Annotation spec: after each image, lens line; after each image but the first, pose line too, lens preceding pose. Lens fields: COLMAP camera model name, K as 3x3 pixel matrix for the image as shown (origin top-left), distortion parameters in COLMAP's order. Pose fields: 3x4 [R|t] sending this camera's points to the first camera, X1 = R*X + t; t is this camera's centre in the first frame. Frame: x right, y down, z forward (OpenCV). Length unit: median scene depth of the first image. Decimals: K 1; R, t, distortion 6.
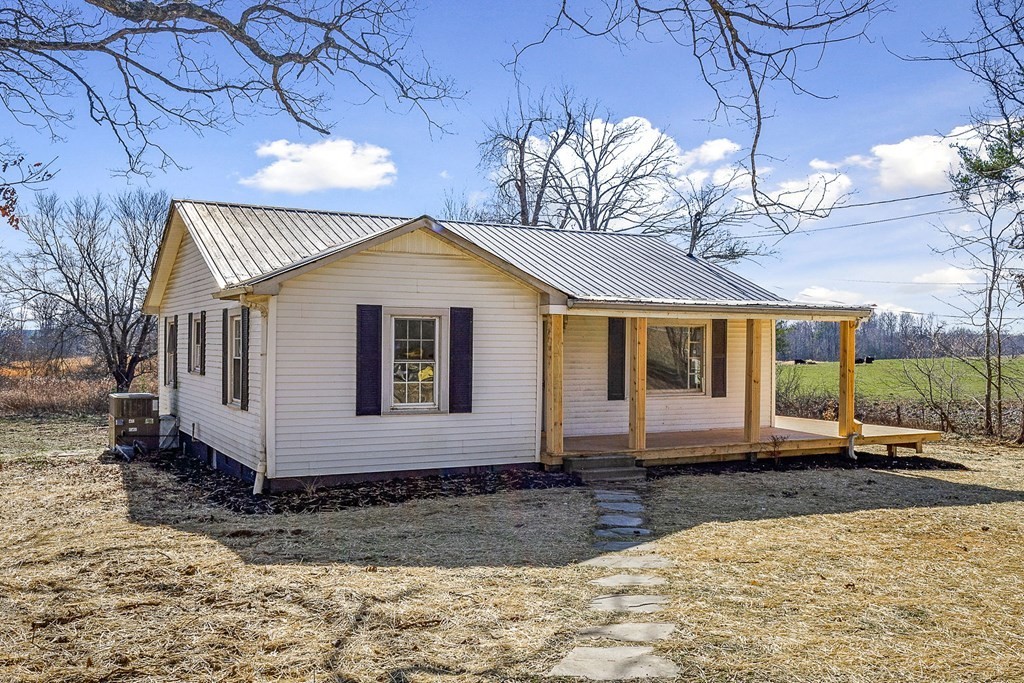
lens RADIAL K [[932.0, 0, 509.8], [0, 932.0, 337.3], [0, 0, 1]] dist [-0.009555, 0.000000]
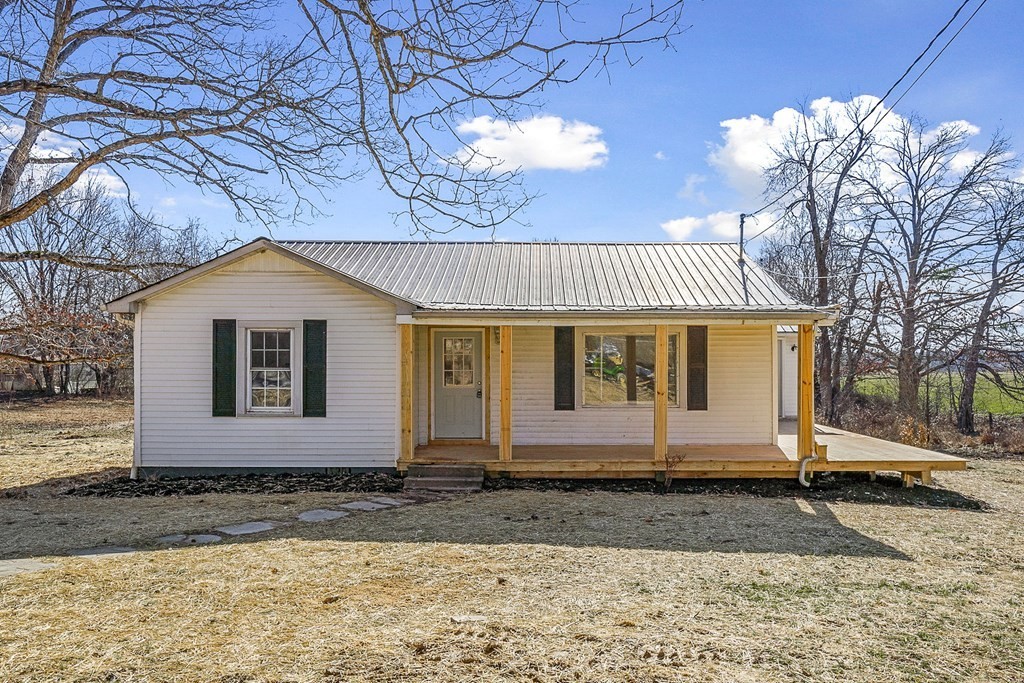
lens RADIAL K [[785.3, 0, 541.5], [0, 785.3, 352.8], [0, 0, 1]] dist [-0.002601, -0.005443]
pose [[0.888795, -0.006453, -0.458259, 0.574134], [0.006556, 0.999978, -0.001366, 0.008947], [0.458258, -0.001791, 0.888818, 0.295967]]
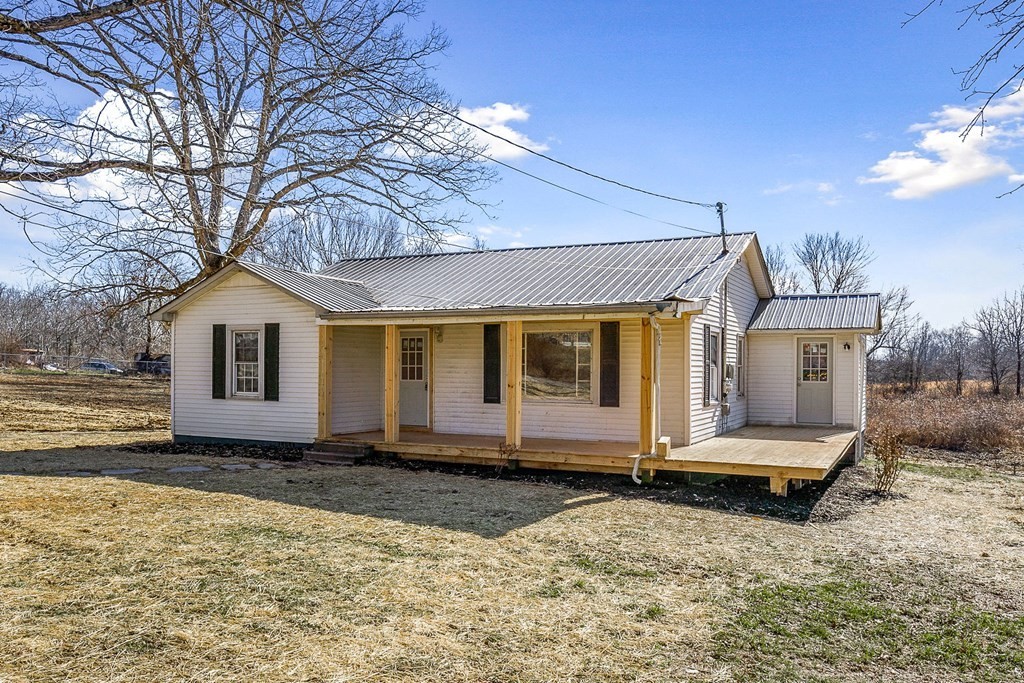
lens RADIAL K [[813.7, 0, 509.1], [0, 813.7, 351.8], [0, 0, 1]] dist [-0.005297, 0.000214]
pose [[0.568194, -0.016975, -0.822720, 1.068995], [0.003503, 0.999828, -0.018210, 0.030861], [0.822887, 0.007464, 0.568156, 0.584806]]
